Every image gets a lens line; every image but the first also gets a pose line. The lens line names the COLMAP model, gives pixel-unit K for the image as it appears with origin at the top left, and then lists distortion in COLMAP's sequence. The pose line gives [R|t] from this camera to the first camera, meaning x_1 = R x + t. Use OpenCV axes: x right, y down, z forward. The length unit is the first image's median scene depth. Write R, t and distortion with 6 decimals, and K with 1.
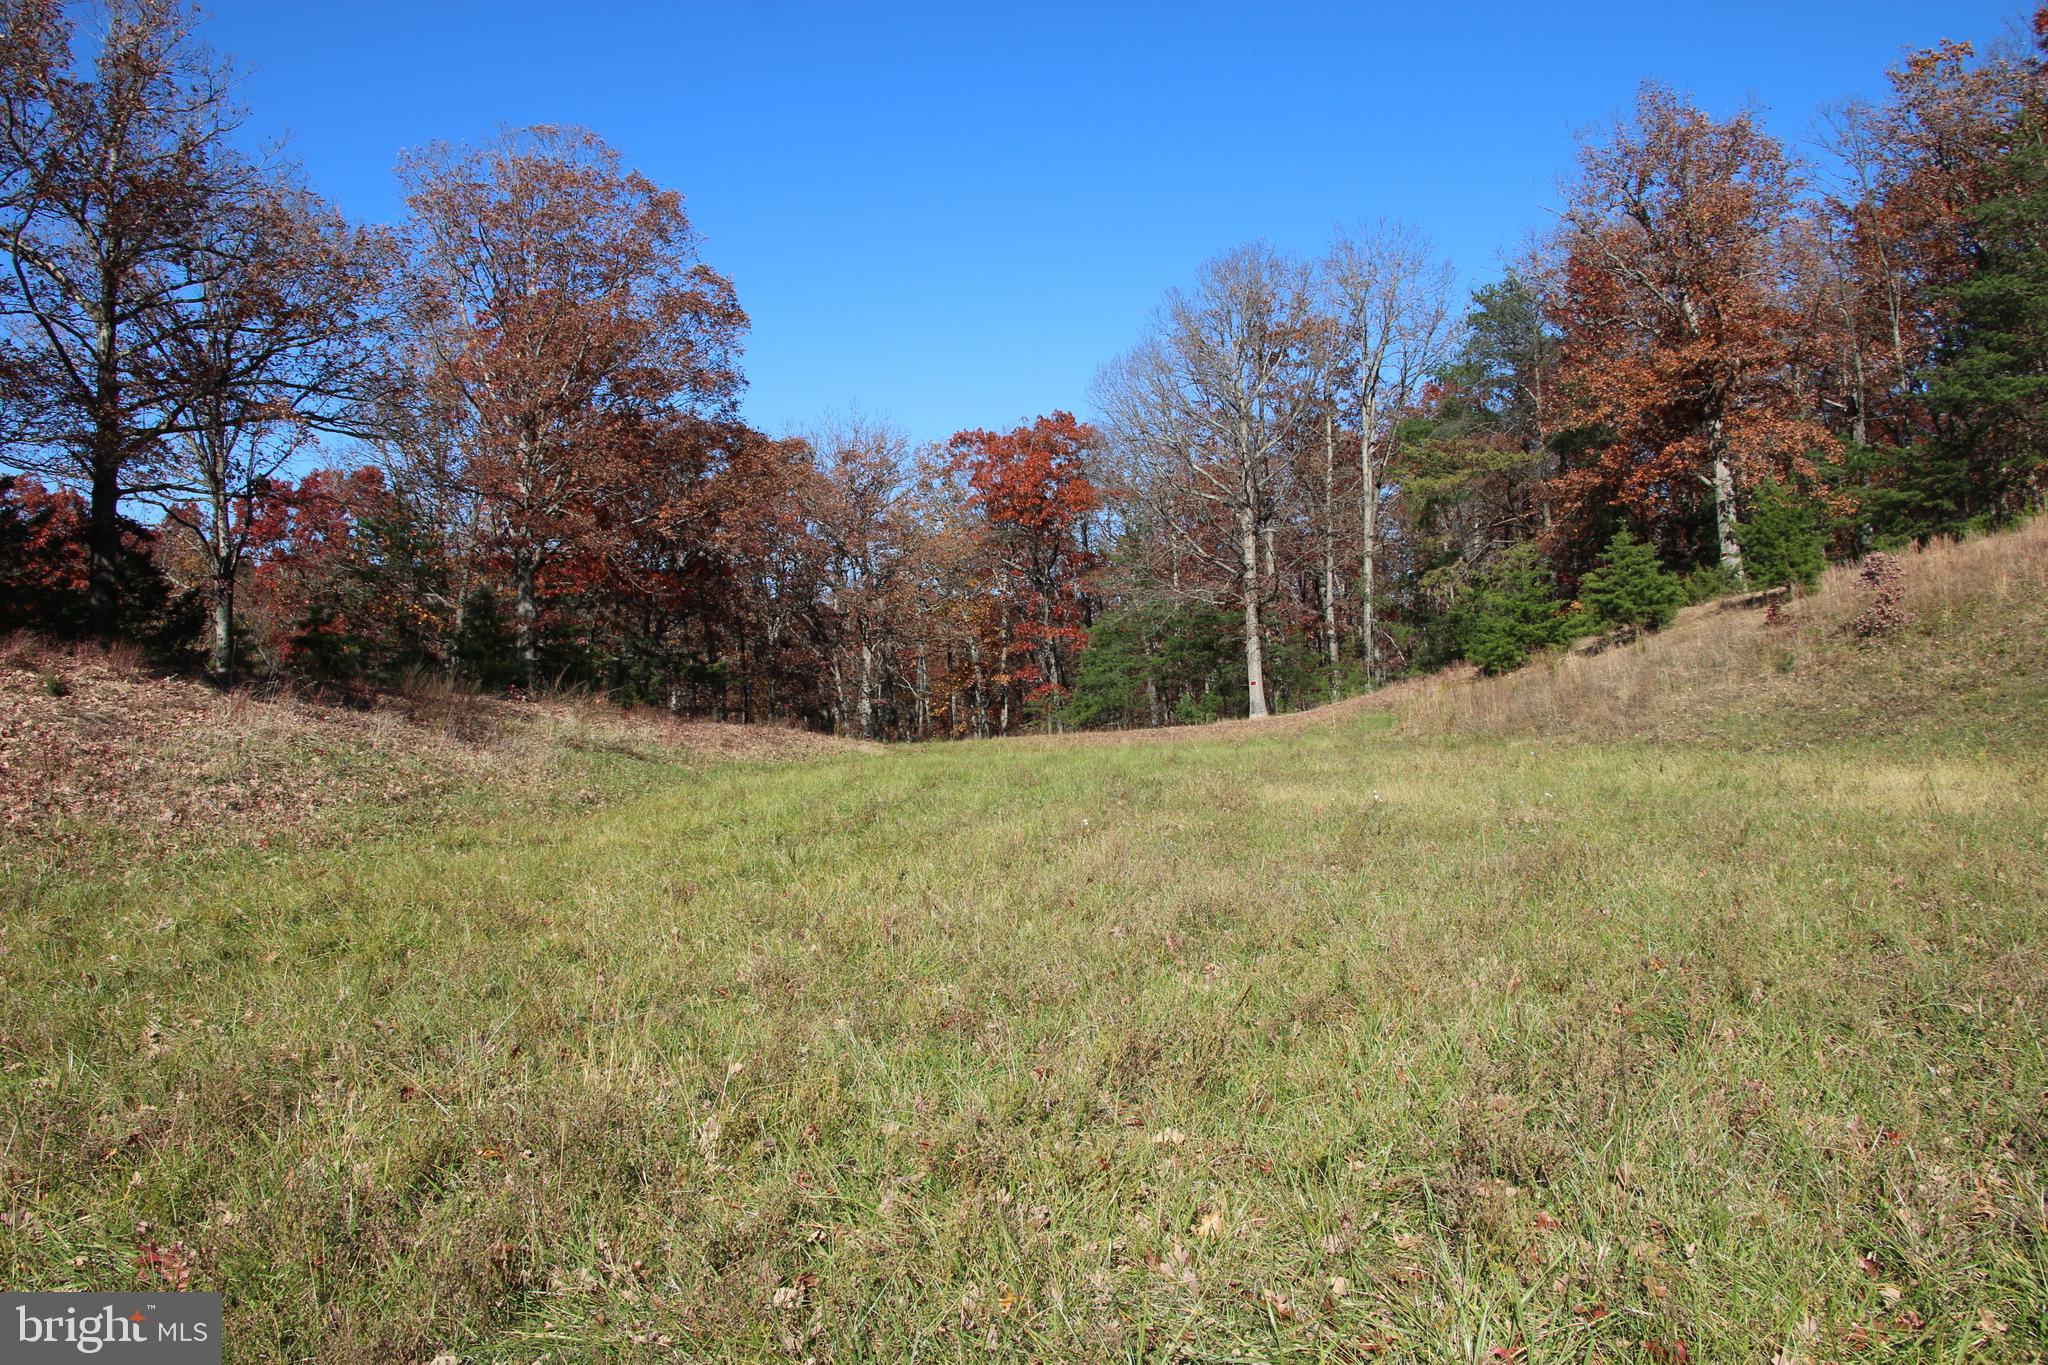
lens RADIAL K [[1753.4, 0, 1026.0], [0, 1753.4, 676.4], [0, 0, 1]] dist [-0.075803, 0.000254]
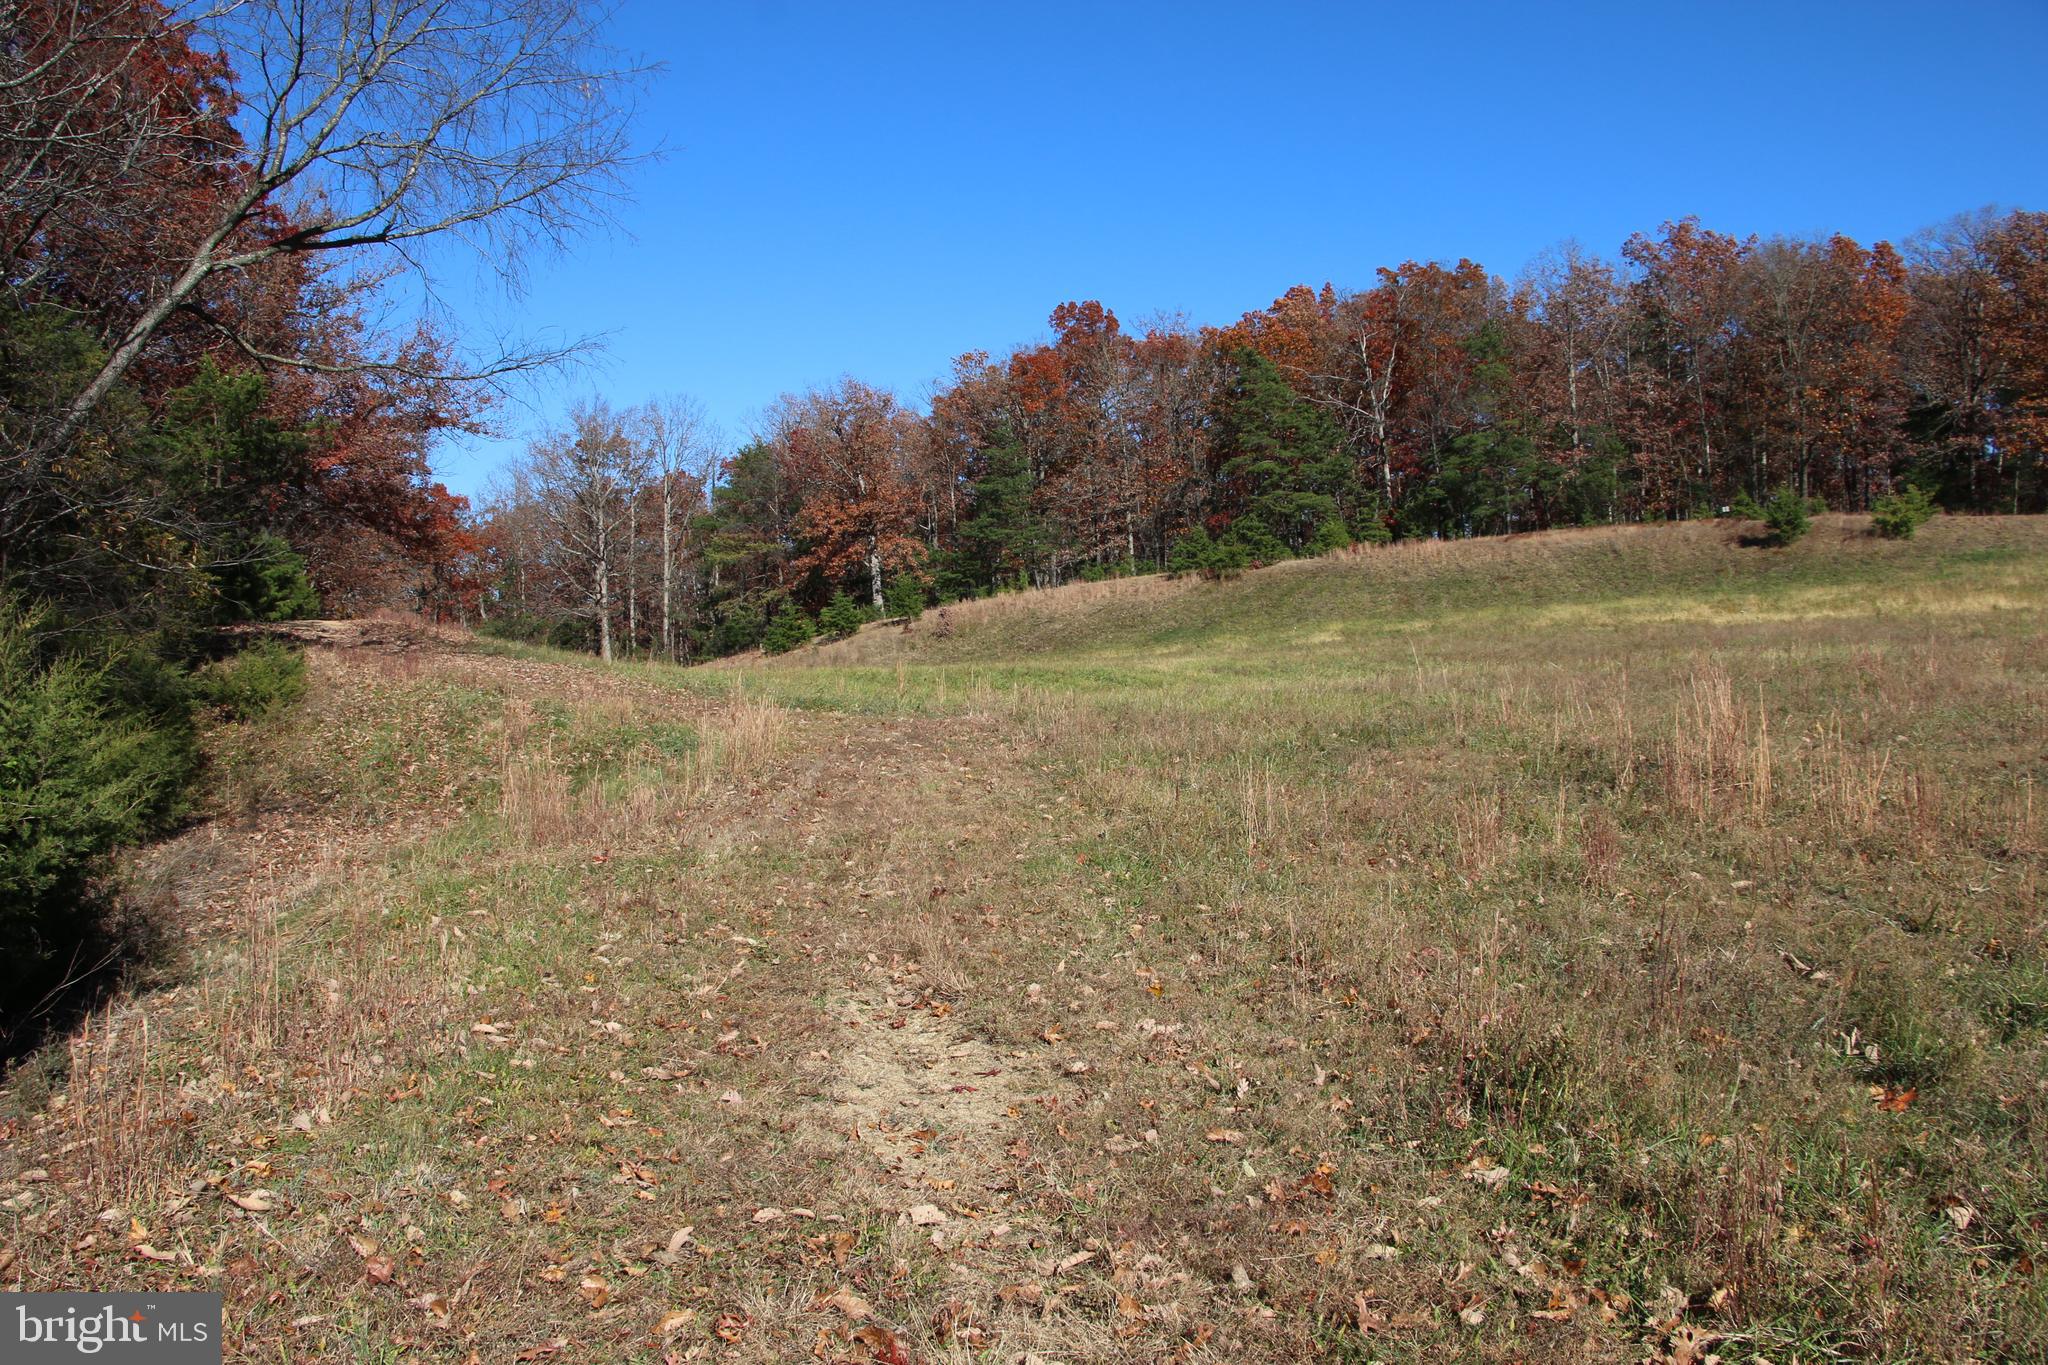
lens RADIAL K [[1753.4, 0, 1023.9], [0, 1753.4, 681.9], [0, 0, 1]] dist [-0.075803, 0.000254]
pose [[0.871774, 0.000388, 0.489908, -0.517738], [-0.000201, 1.000000, -0.000436, 0.033423], [-0.489908, 0.000281, 0.871774, -1.016480]]
